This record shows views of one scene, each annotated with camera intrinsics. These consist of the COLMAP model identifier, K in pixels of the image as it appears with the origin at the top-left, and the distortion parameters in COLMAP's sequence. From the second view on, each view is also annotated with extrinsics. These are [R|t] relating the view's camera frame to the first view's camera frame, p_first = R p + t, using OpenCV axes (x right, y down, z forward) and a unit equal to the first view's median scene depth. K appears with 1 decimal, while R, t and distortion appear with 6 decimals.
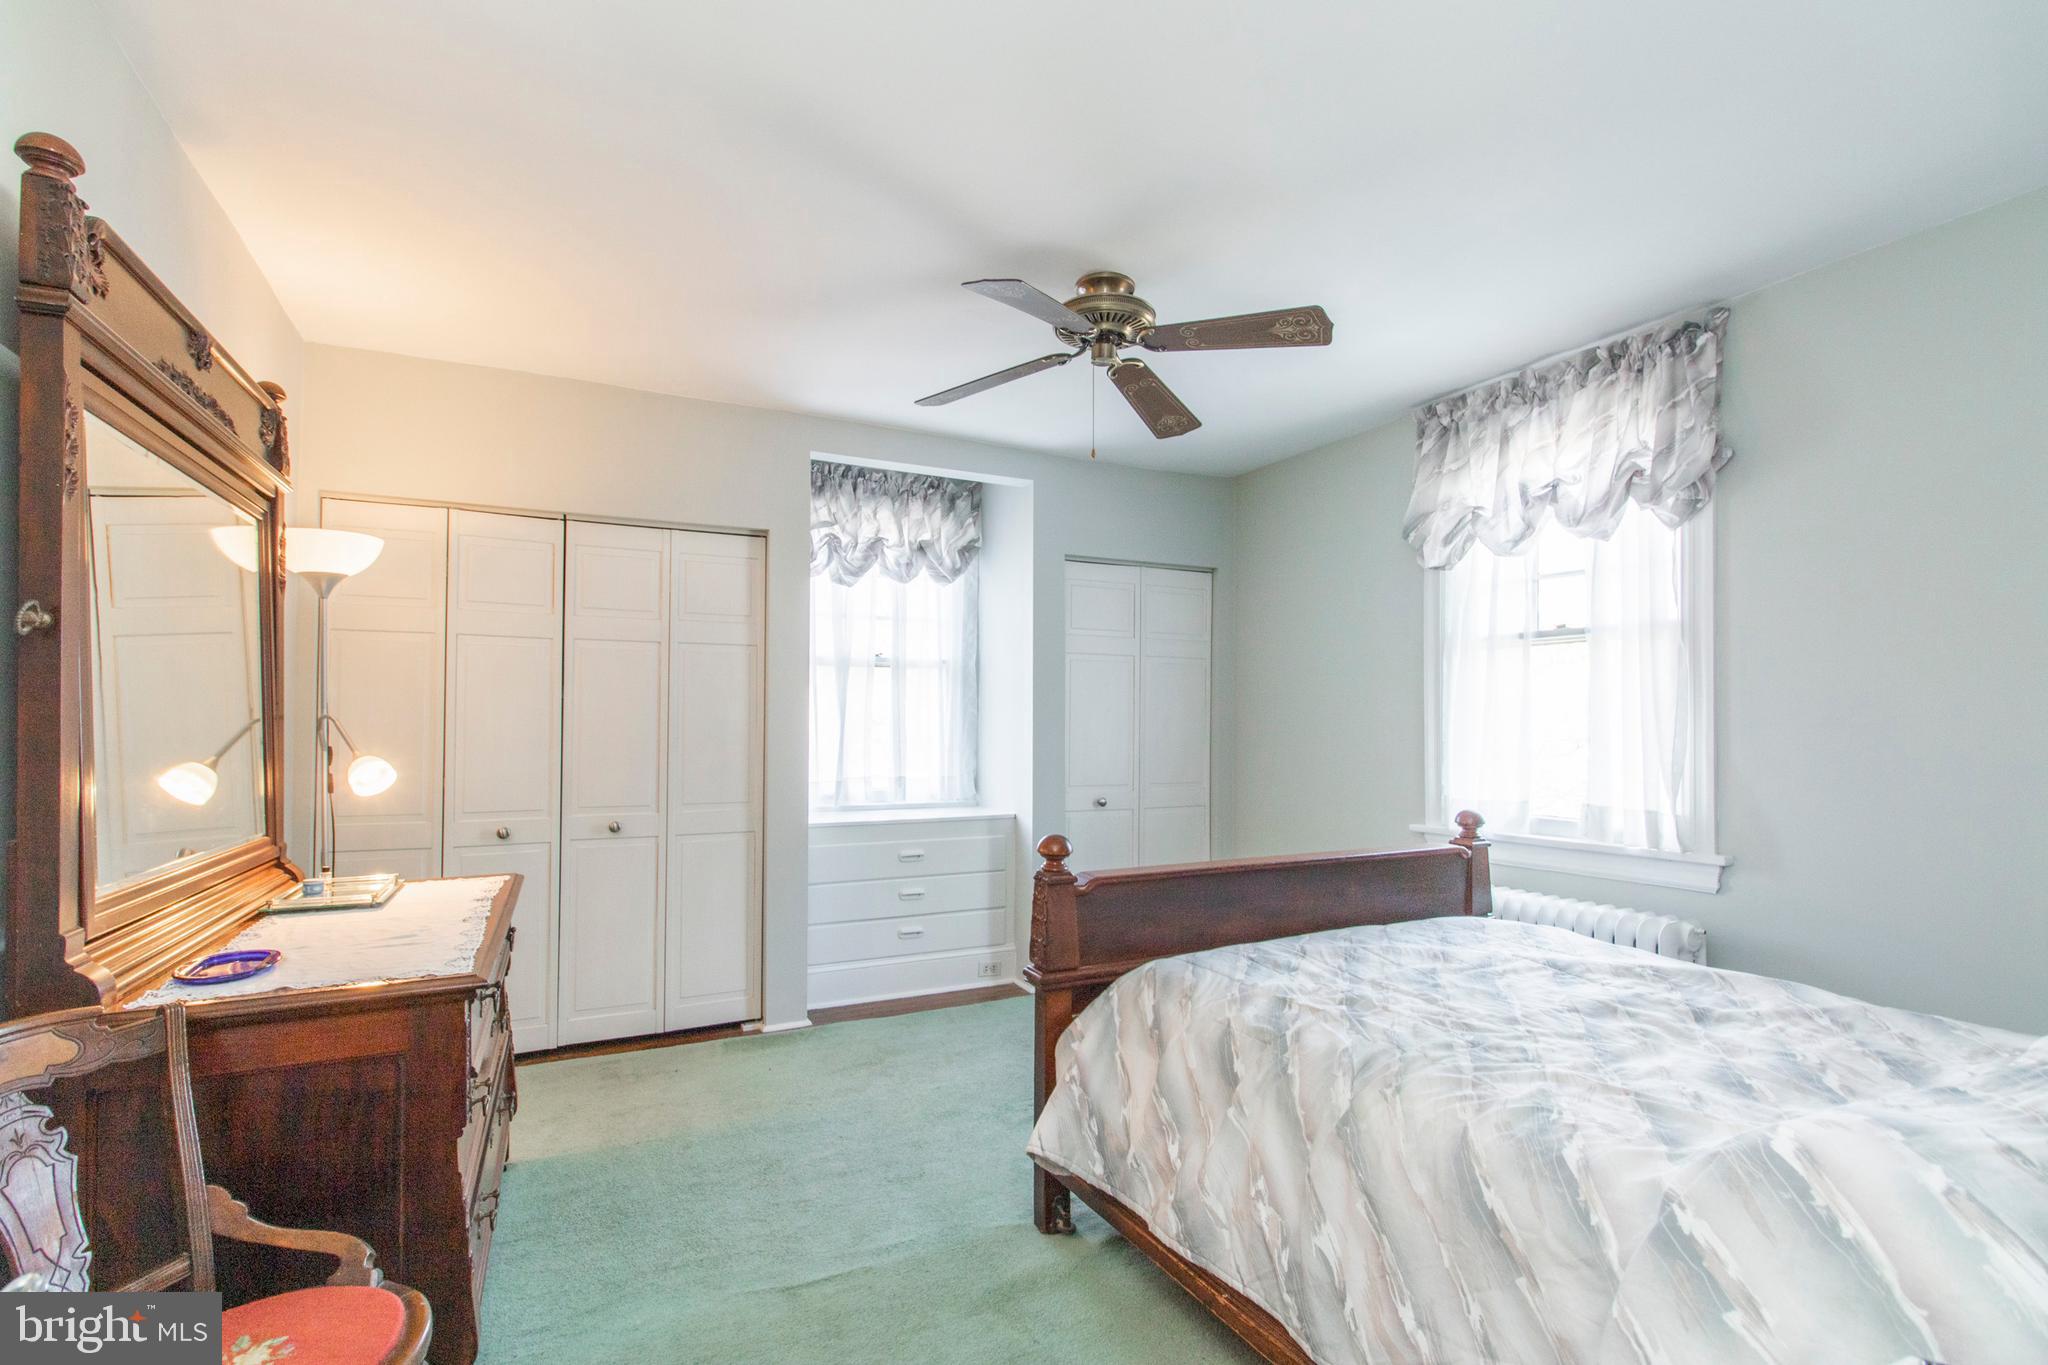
lens RADIAL K [[954.6, 0, 1007.9], [0, 954.6, 701.3], [0, 0, 1]] dist [0.000392, -0.000190]
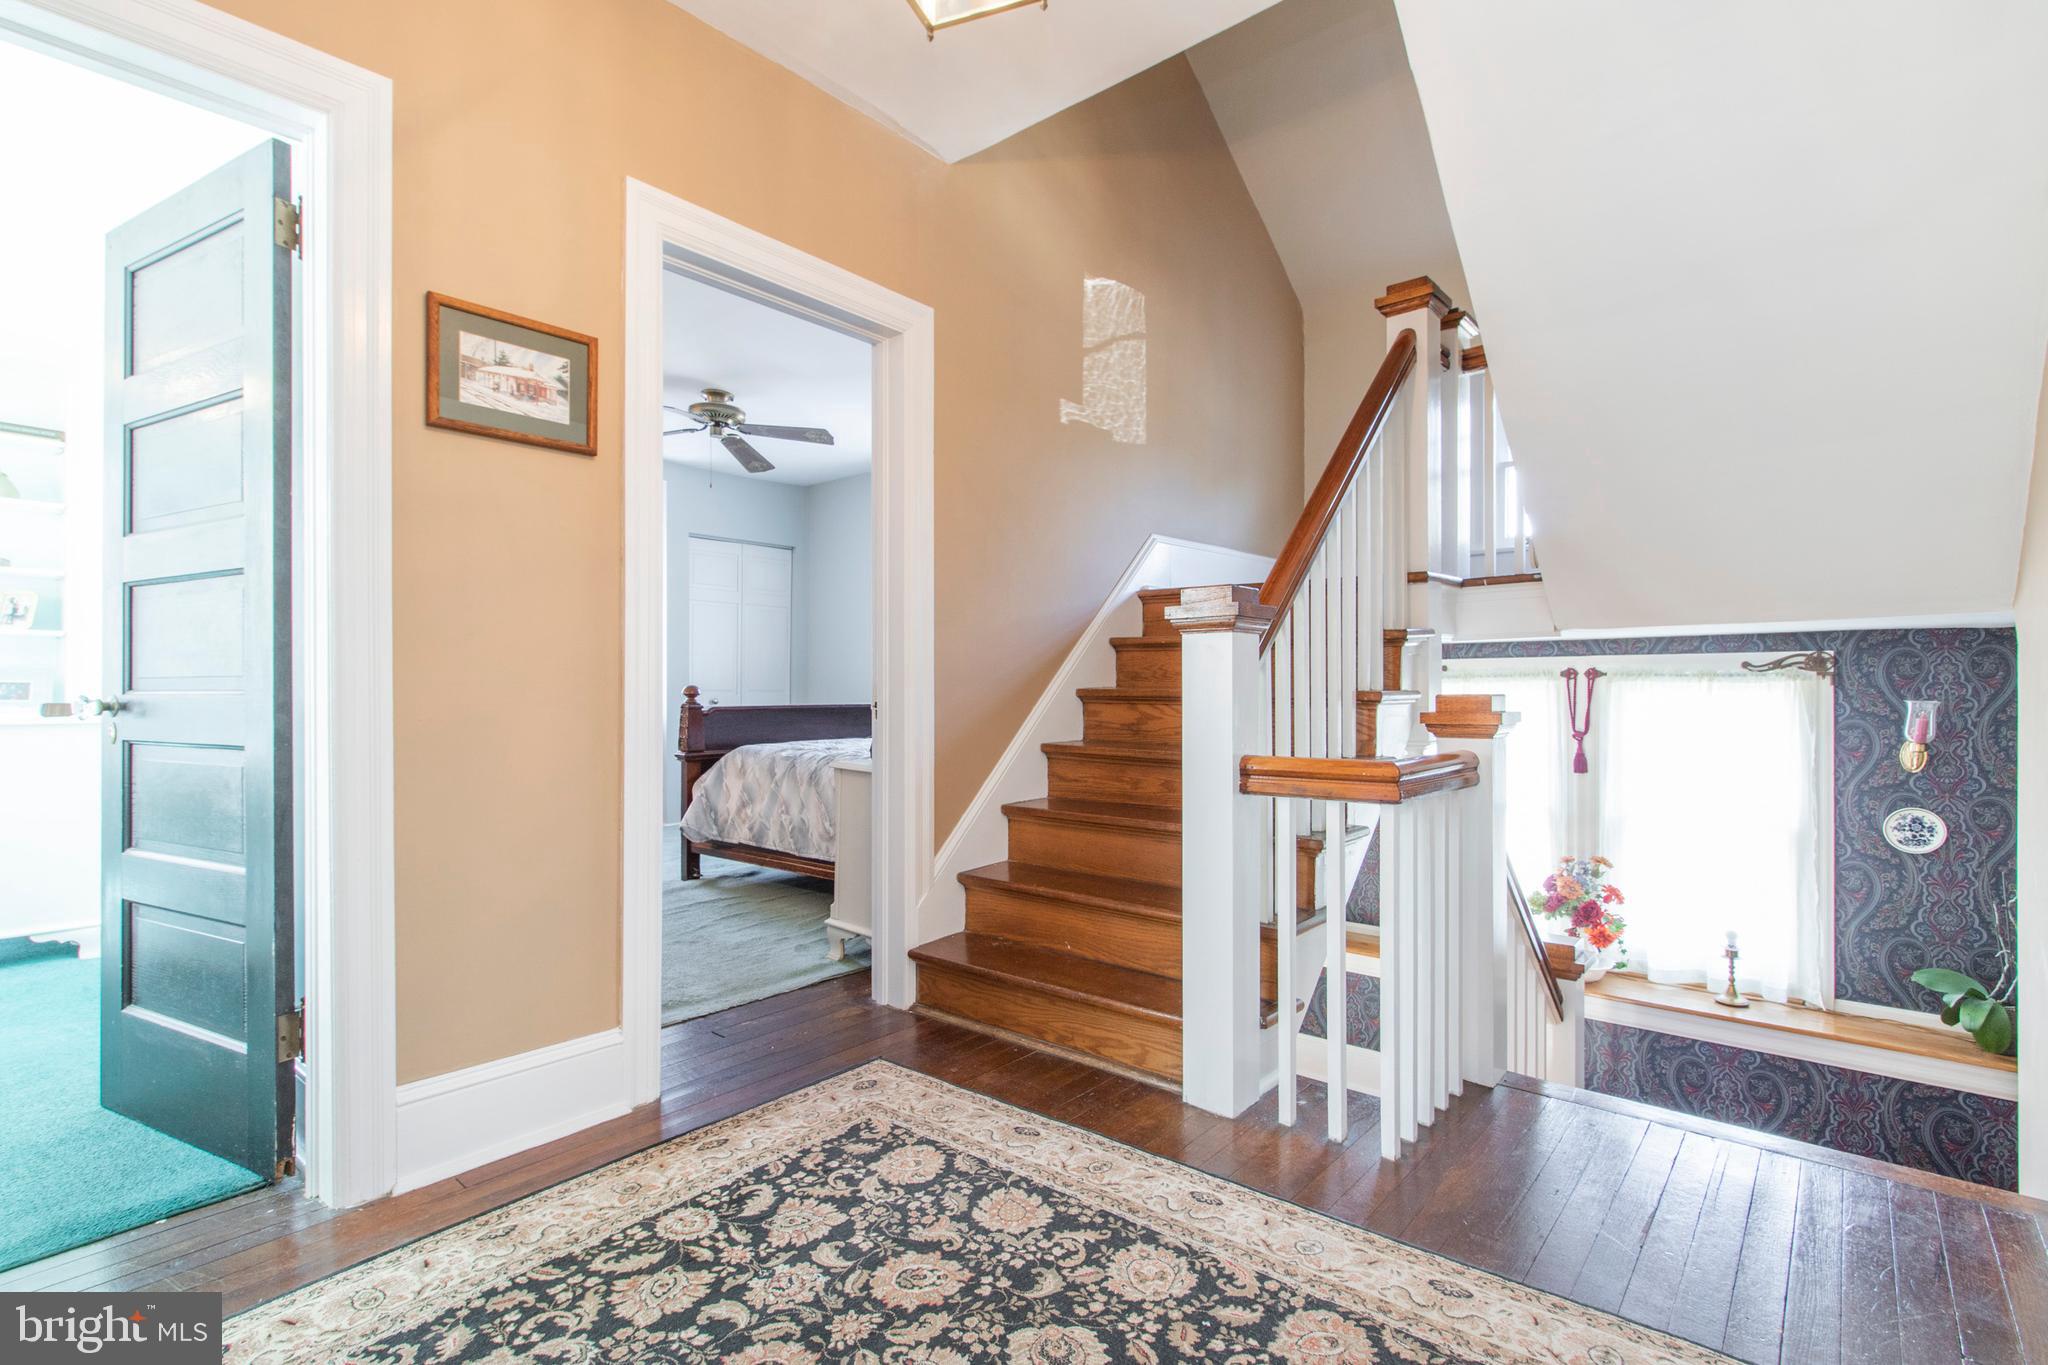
lens RADIAL K [[954.6, 0, 1007.9], [0, 954.6, 701.3], [0, 0, 1]] dist [0.000392, -0.000190]
pose [[0.920767, -0.002422, 0.390107, -0.113983], [-0.011318, 0.999394, 0.032918, 0.097423], [-0.389950, -0.034725, 0.920181, -1.039878]]
